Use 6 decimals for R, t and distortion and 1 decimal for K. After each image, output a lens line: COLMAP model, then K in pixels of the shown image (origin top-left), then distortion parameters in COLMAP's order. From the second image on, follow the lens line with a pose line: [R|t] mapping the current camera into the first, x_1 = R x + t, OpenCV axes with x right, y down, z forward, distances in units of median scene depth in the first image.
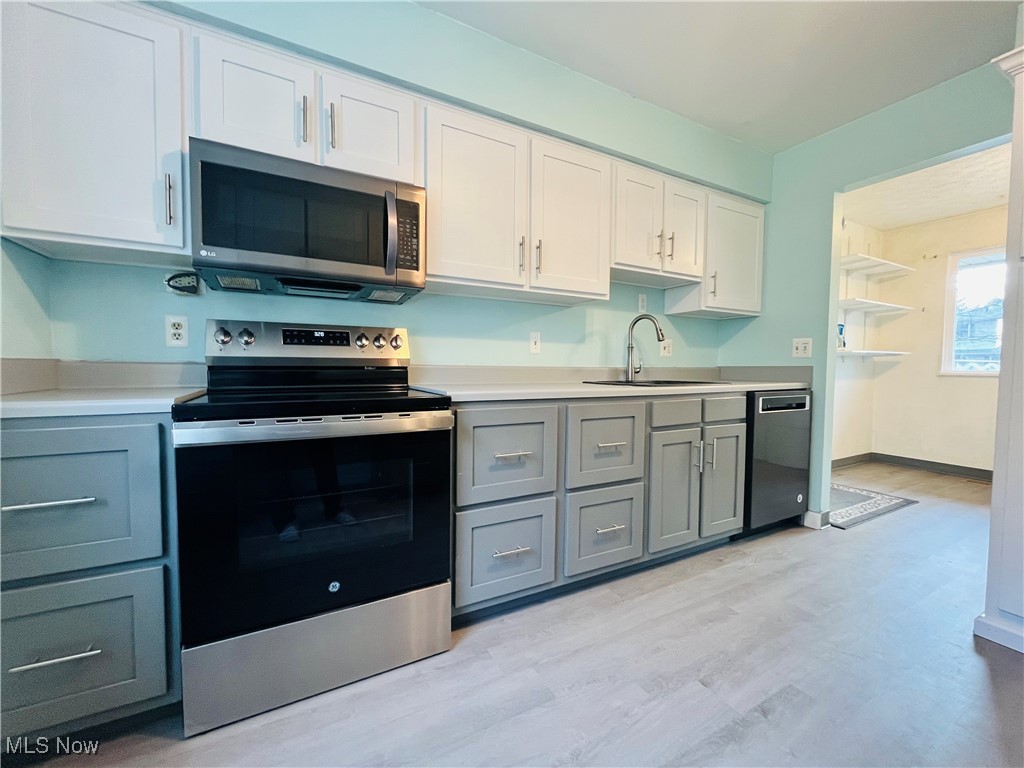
lens RADIAL K [[412.2, 0, 512.9], [0, 412.2, 385.1], [0, 0, 1]] dist [-0.001996, -0.000115]
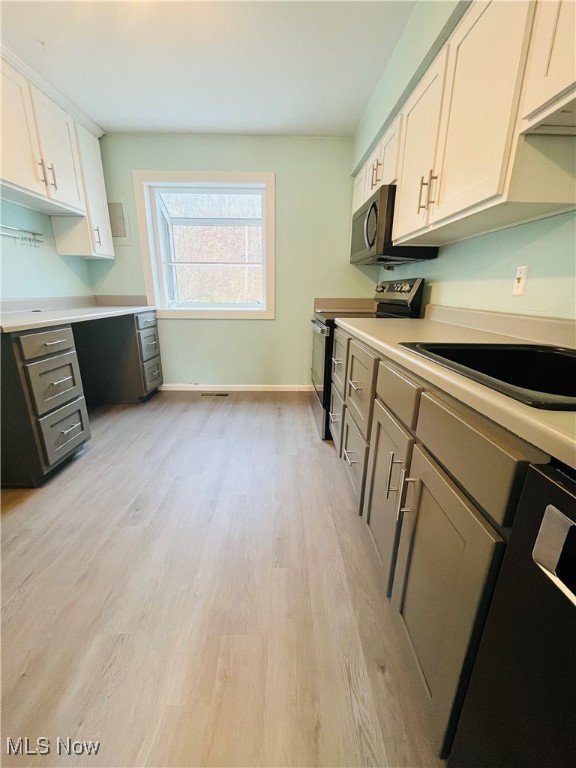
lens RADIAL K [[309.2, 0, 287.2], [0, 309.2, 383.6], [0, 0, 1]] dist [-0.001996, -0.000115]
pose [[-0.458943, 0.243043, -0.854577, 0.762492], [-0.054635, 0.952316, 0.300181, -0.069503], [0.886784, 0.184455, -0.423780, 0.900858]]
